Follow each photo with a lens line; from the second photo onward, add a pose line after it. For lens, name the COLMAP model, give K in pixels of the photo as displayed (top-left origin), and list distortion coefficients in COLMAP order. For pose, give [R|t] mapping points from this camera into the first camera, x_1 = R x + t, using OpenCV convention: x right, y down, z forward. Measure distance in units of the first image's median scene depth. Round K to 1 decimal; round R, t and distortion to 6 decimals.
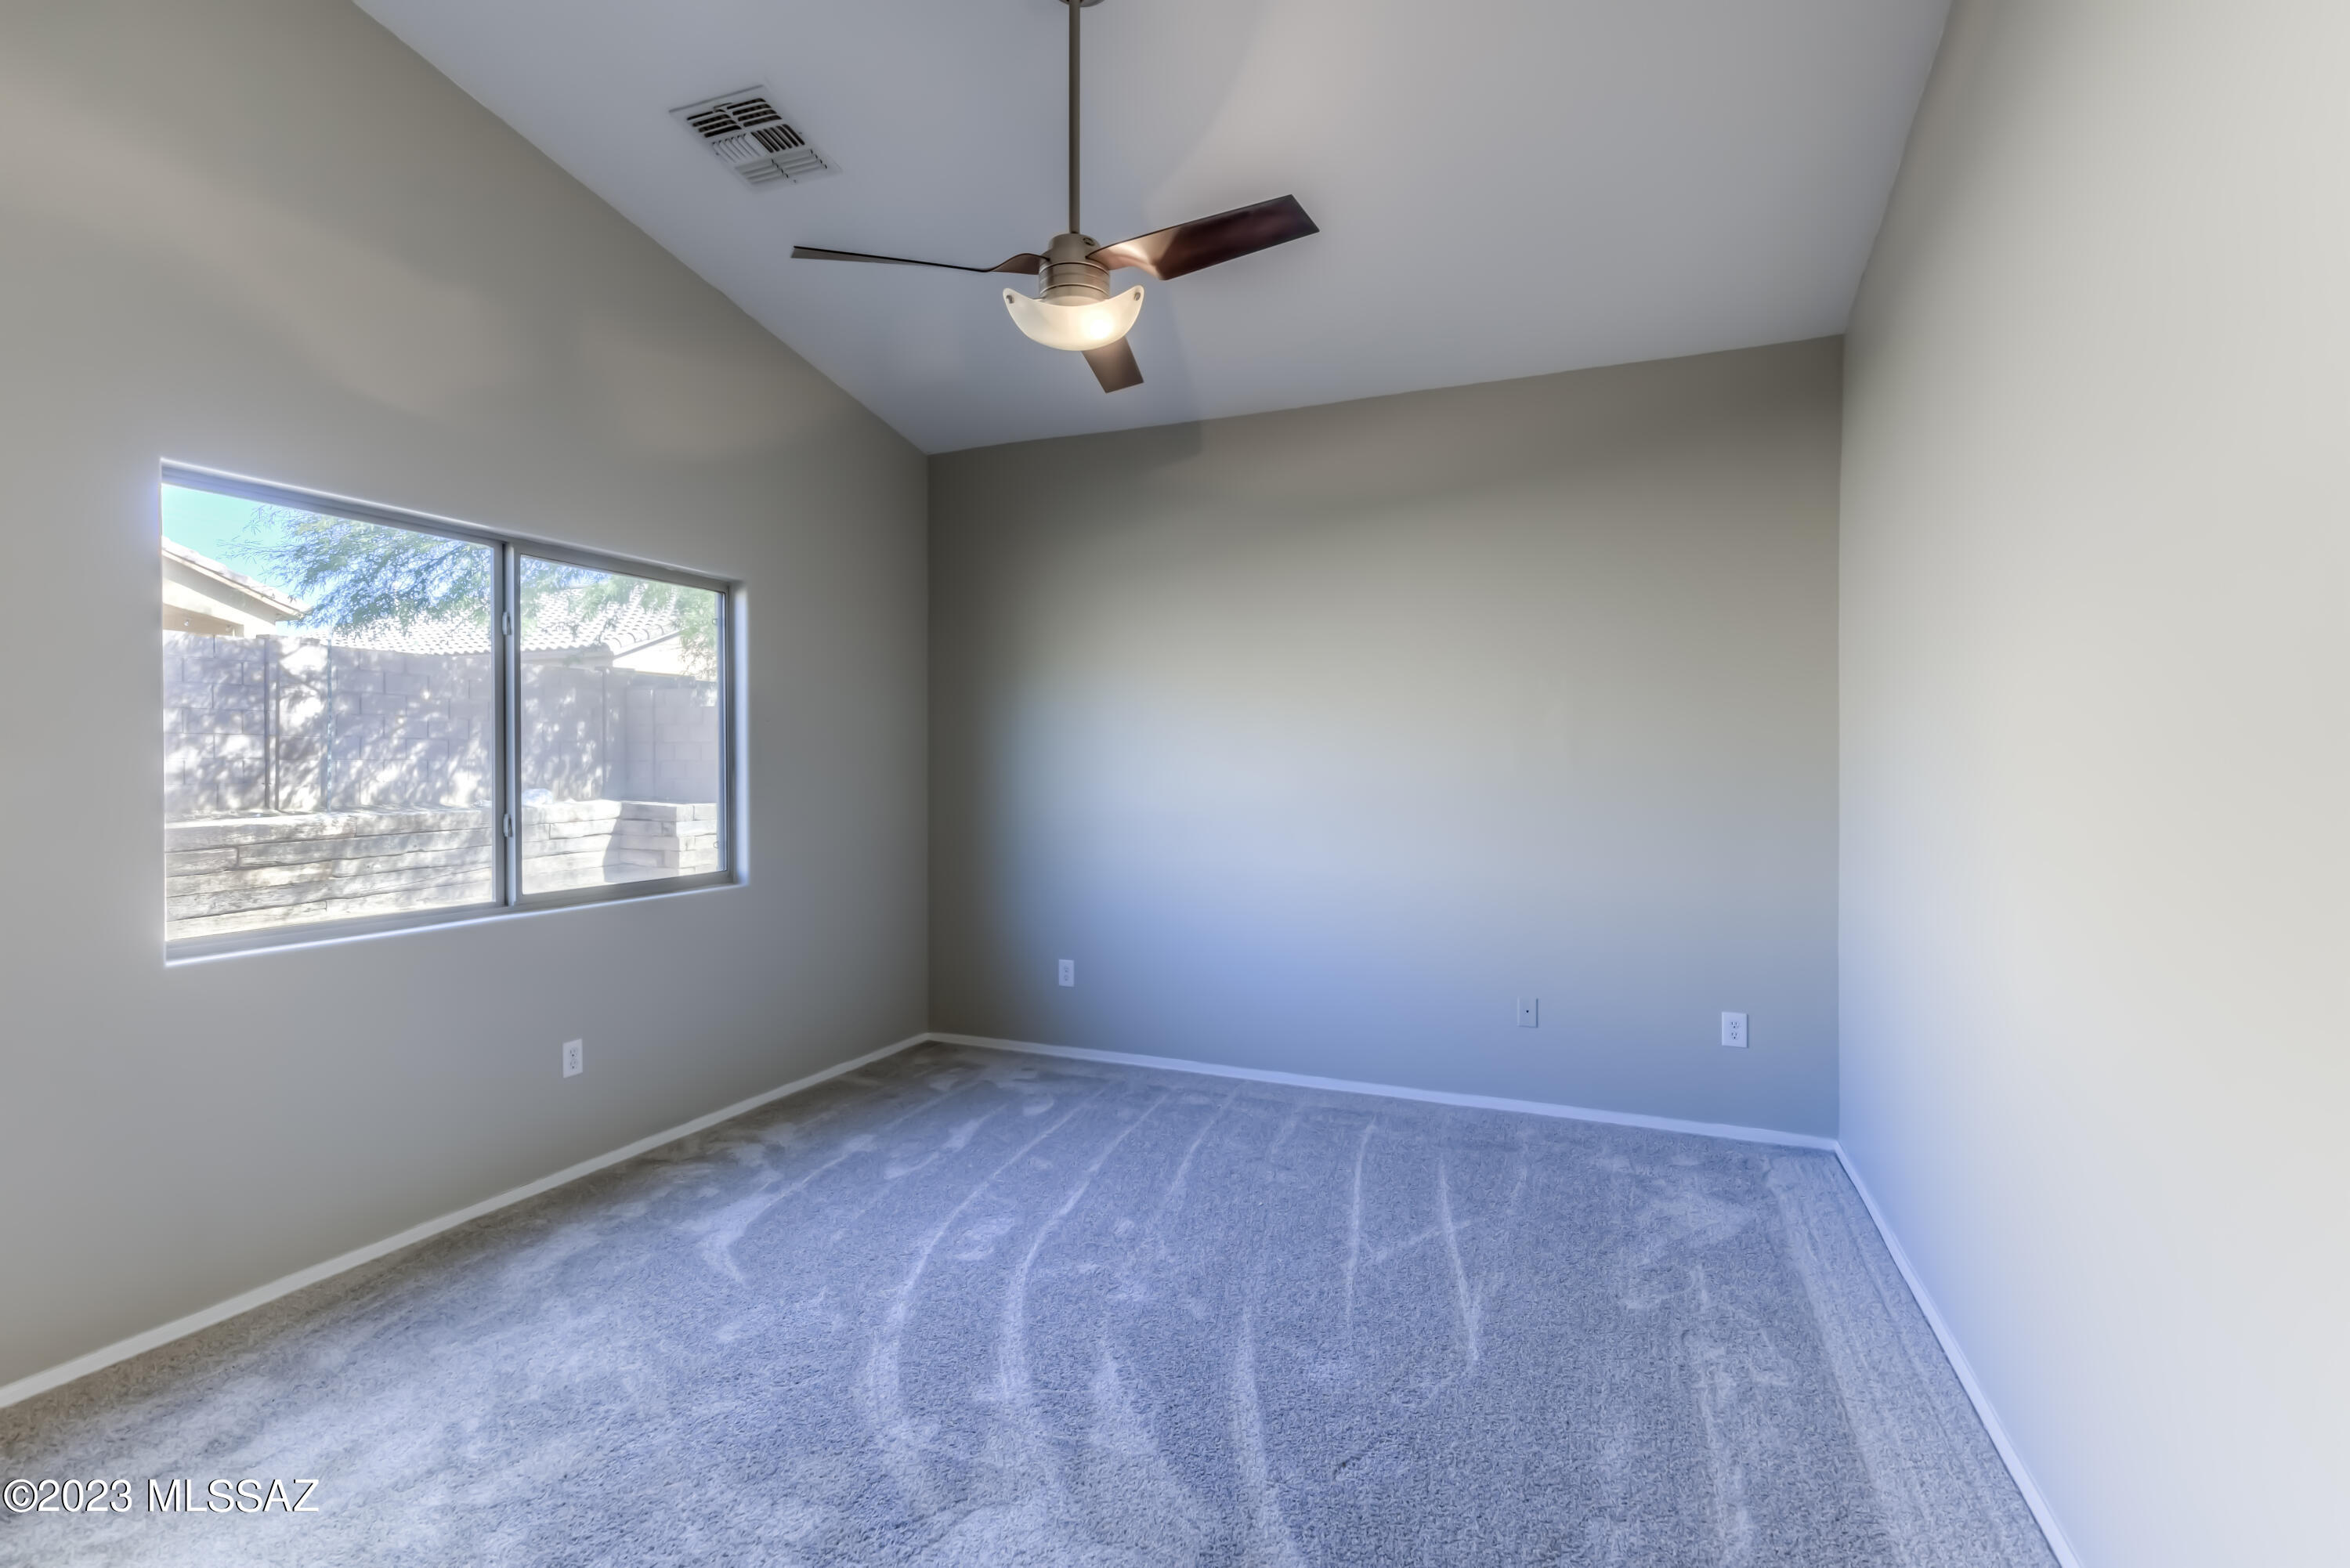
lens RADIAL K [[1106.0, 0, 1176.6], [0, 1106.0, 767.7], [0, 0, 1]] dist [0.022869, 0.000042]
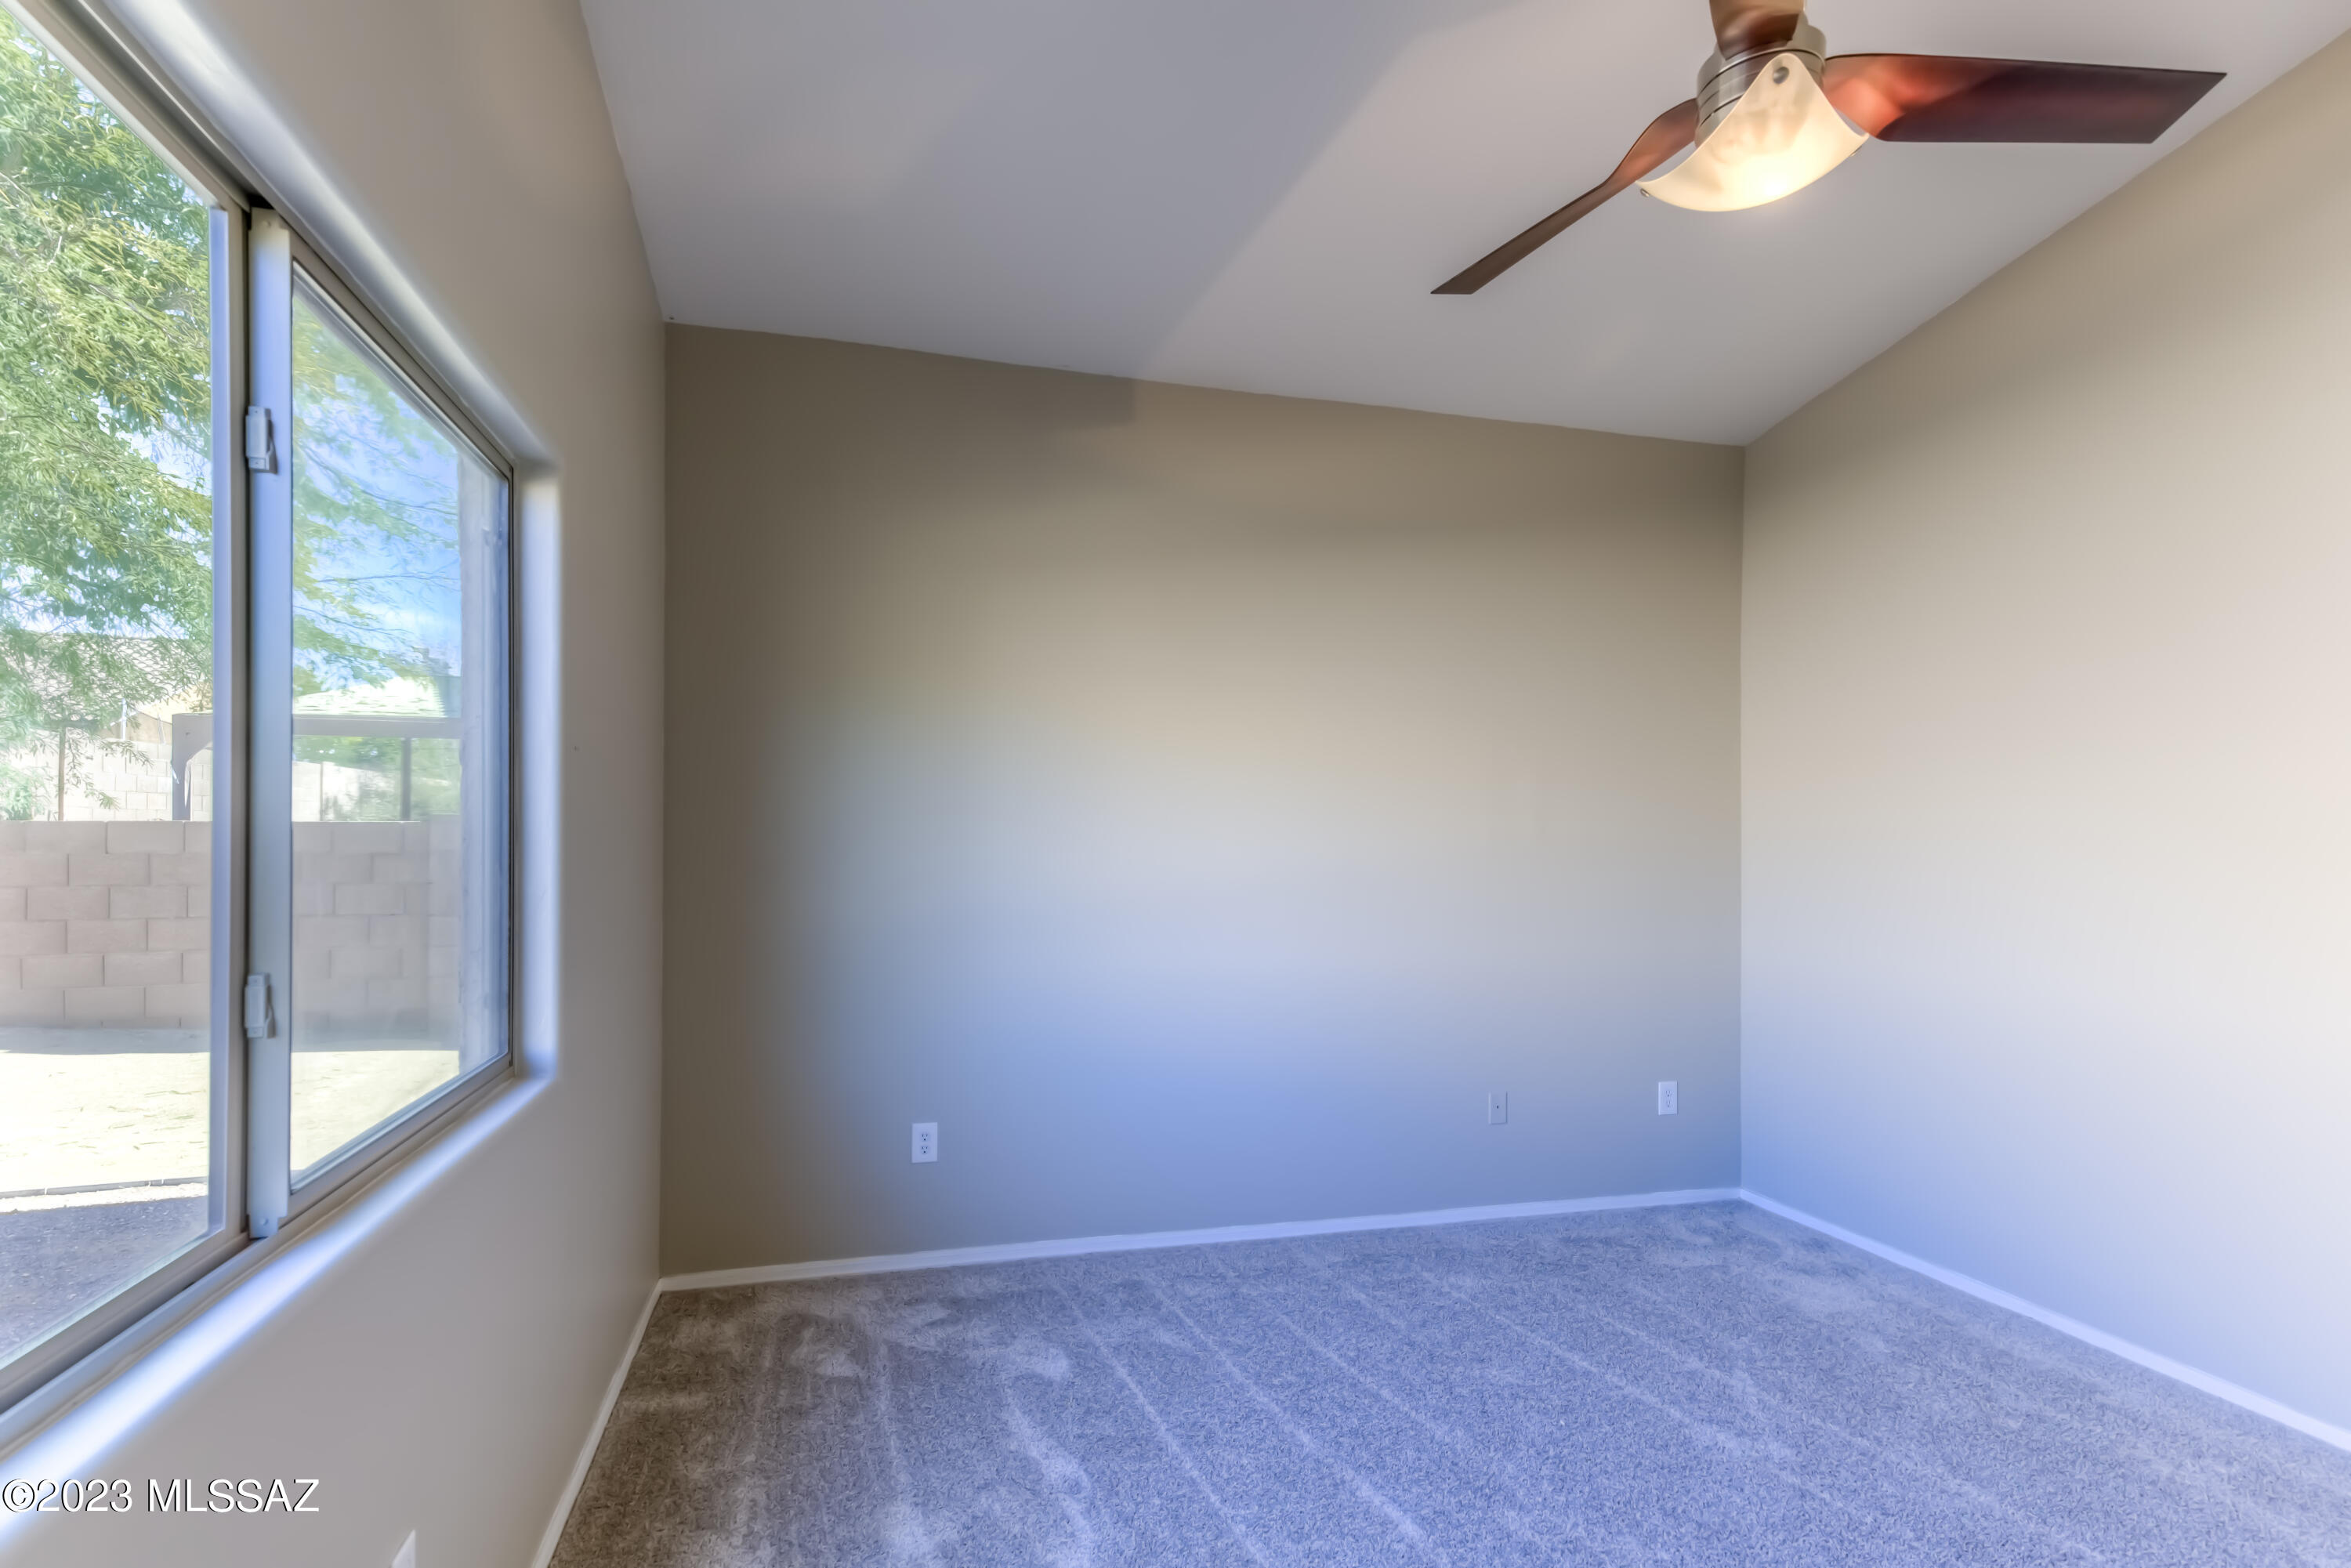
lens RADIAL K [[1121.8, 0, 1174.0], [0, 1121.8, 823.5], [0, 0, 1]] dist [0.035079, 0.000192]
pose [[0.793682, 0.011582, 0.608223, -0.477729], [-0.005827, 0.999918, -0.011437, -0.003521], [-0.608305, 0.005533, 0.793684, 0.426314]]
